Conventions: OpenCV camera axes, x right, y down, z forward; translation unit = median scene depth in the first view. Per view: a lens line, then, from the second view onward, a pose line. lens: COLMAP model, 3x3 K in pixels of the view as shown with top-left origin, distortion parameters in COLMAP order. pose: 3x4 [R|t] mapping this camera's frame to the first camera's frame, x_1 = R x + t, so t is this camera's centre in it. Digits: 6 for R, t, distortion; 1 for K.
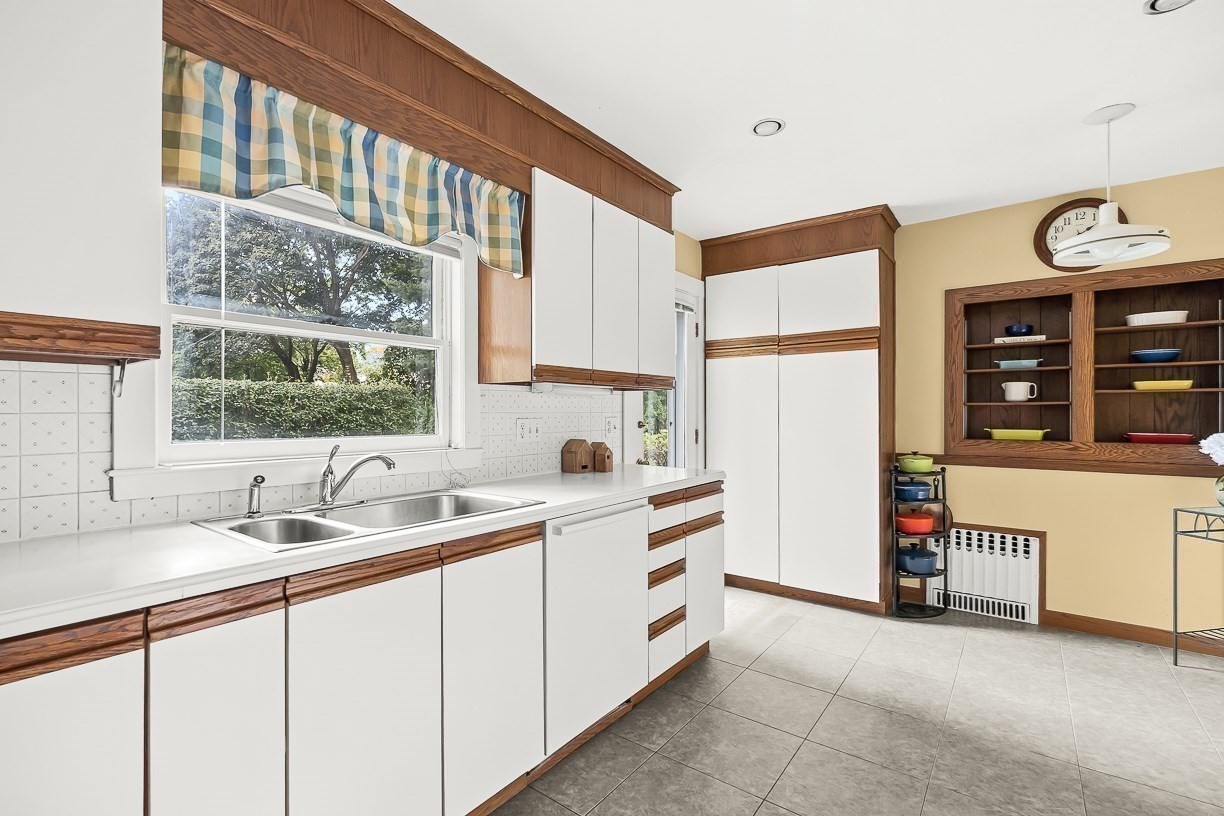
lens RADIAL K [[549.8, 0, 604.9], [0, 549.8, 411.4], [0, 0, 1]] dist [0.003606, -0.000222]
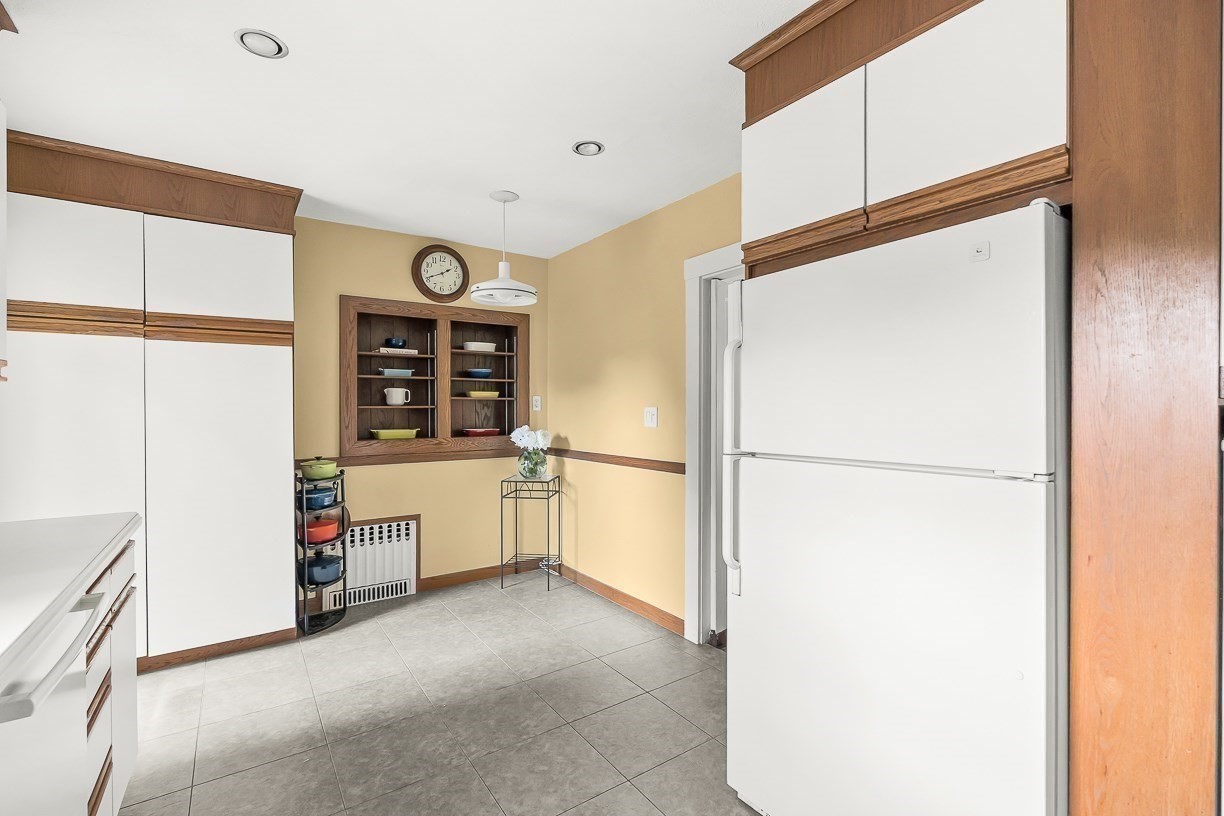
lens RADIAL K [[549.8, 0, 601.9], [0, 549.8, 409.6], [0, 0, 1]] dist [0.003606, -0.000222]
pose [[0.315431, -0.004685, 0.948937, -0.207832], [0.003617, 0.999986, 0.003735, -0.012202], [-0.948942, 0.002254, 0.315444, 0.241999]]
